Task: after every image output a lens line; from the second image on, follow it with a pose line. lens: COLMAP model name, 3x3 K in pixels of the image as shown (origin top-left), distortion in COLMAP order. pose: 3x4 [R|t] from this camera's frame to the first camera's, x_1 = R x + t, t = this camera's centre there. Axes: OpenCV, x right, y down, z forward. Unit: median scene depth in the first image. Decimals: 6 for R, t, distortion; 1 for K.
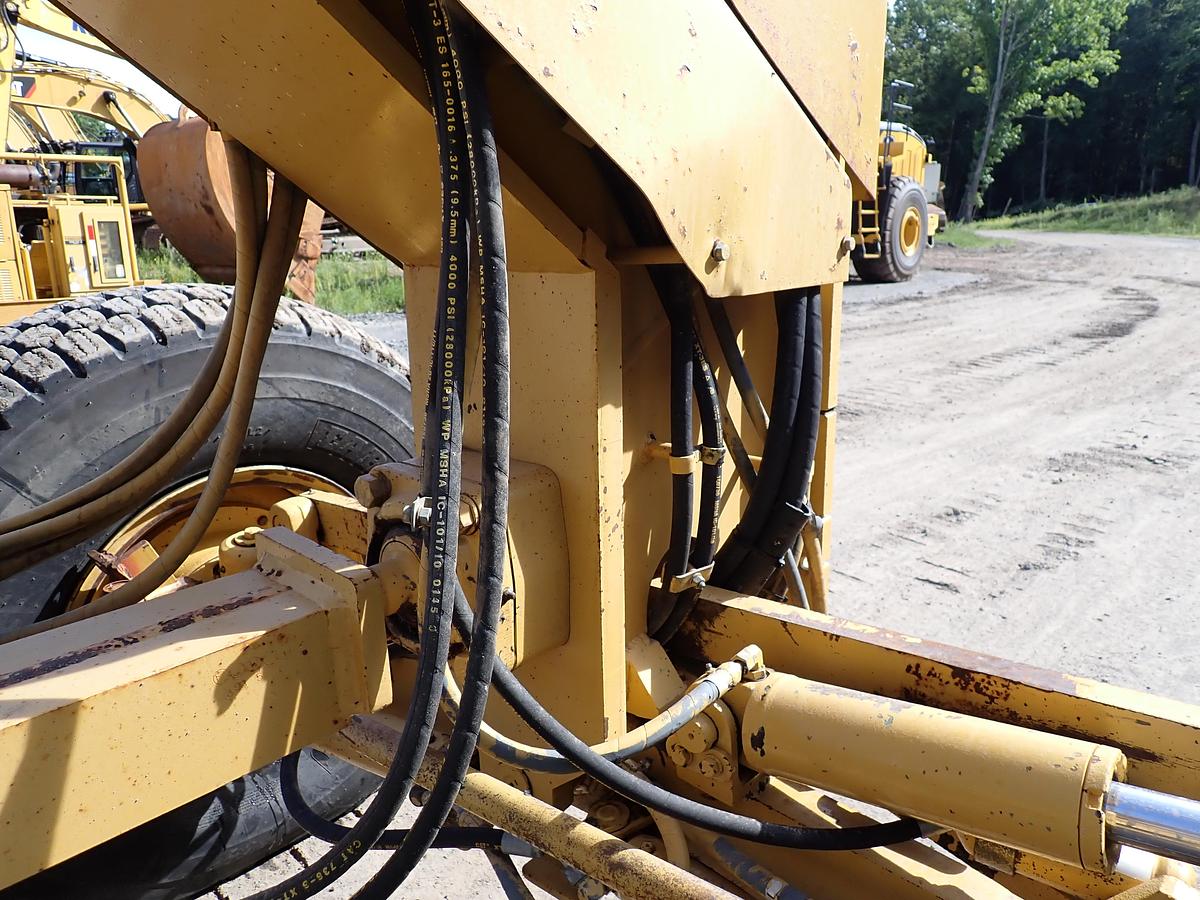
lens RADIAL K [[889.0, 0, 602.0], [0, 889.0, 441.3], [0, 0, 1]] dist [0.013436, 0.000654]
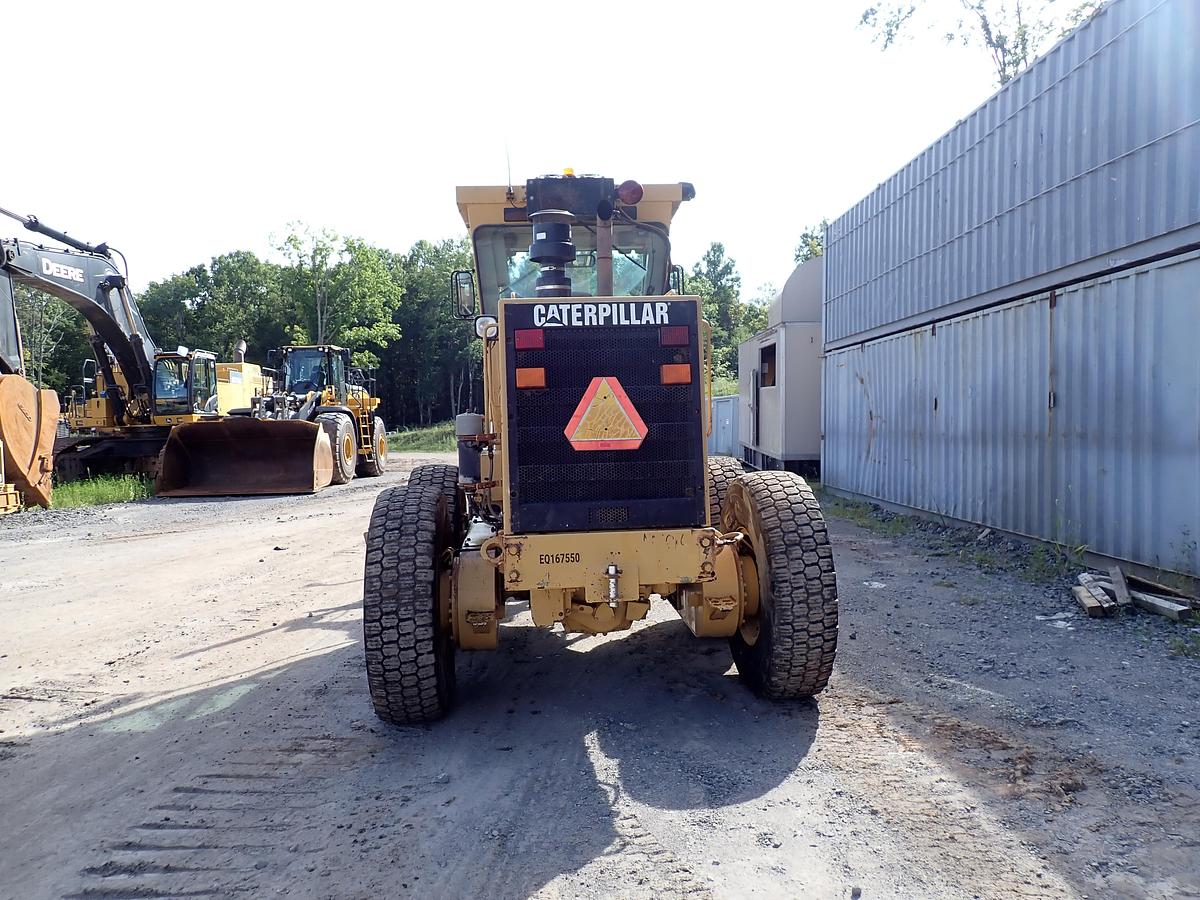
lens RADIAL K [[875.3, 0, 598.6], [0, 875.3, 448.3], [0, 0, 1]] dist [0.005218, -0.004149]
pose [[0.733061, -0.021223, 0.679831, -0.491063], [0.183958, 0.968448, -0.168128, 0.126605], [-0.654813, 0.248309, 0.713836, -0.476807]]
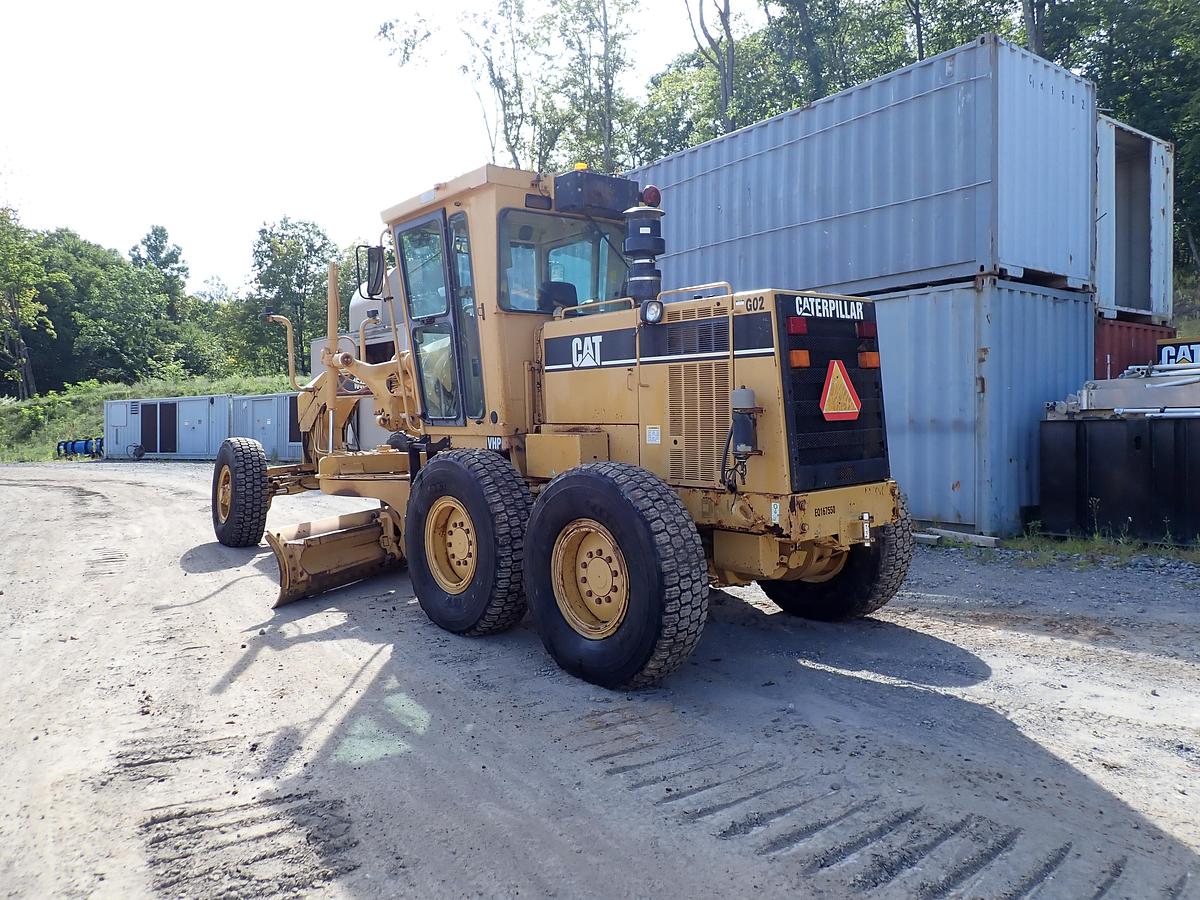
lens RADIAL K [[873.8, 0, 596.2], [0, 873.8, 450.5], [0, 0, 1]] dist [-0.000981, -0.006185]
pose [[0.197552, -0.031784, 0.979777, -0.642382], [0.269219, 0.962803, -0.023049, 0.076858], [-0.942600, 0.268328, 0.198760, -0.265291]]
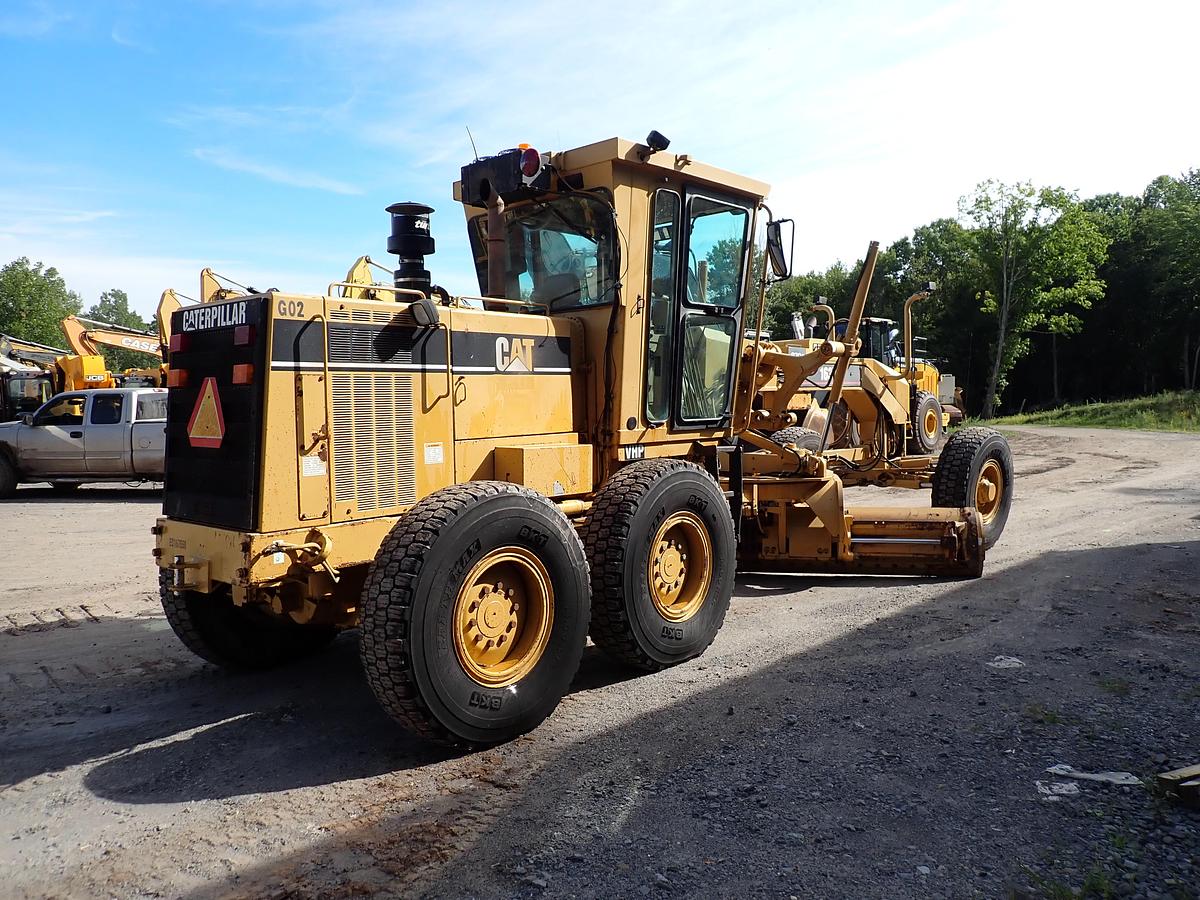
lens RADIAL K [[873.8, 0, 596.2], [0, 873.8, 450.5], [0, 0, 1]] dist [-0.000981, -0.006185]
pose [[0.998599, 0.004858, -0.052693, -0.171468], [-0.015412, 0.979308, -0.201787, 0.137965], [0.050622, 0.202316, 0.978011, -0.554163]]
